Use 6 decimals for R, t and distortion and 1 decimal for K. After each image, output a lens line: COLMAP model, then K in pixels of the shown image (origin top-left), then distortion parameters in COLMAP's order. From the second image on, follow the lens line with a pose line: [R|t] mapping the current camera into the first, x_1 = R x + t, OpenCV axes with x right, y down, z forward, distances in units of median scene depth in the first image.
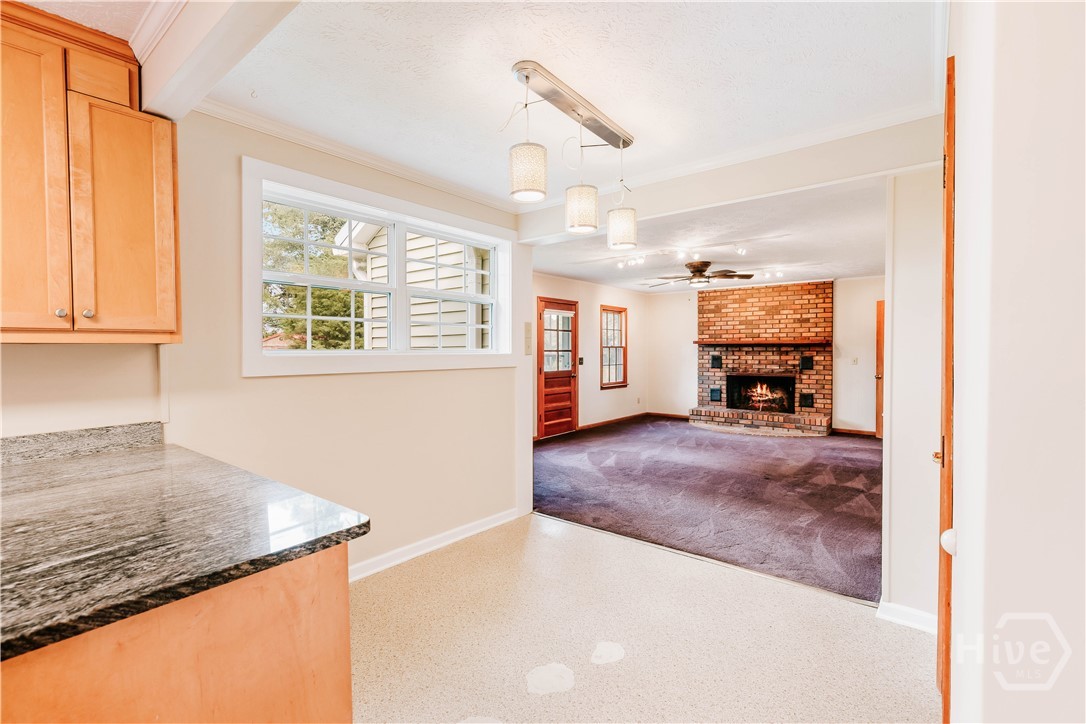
lens RADIAL K [[486.2, 0, 543.0], [0, 486.2, 362.0], [0, 0, 1]] dist [0.003210, 0.000097]
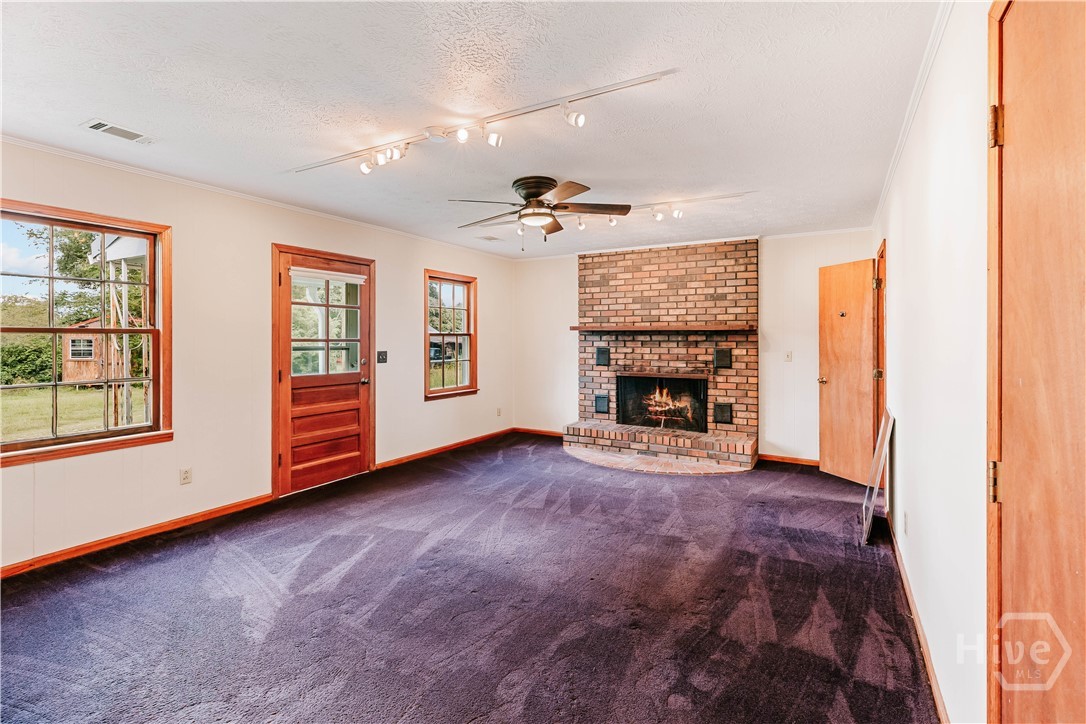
lens RADIAL K [[502.2, 0, 549.4], [0, 502.2, 340.7], [0, 0, 1]] dist [0.001638, 0.000158]
pose [[0.988191, 0.002420, 0.153211, 0.187730], [0.000607, 0.999806, -0.019706, -0.009529], [-0.153229, 0.019567, 0.987997, 0.331418]]
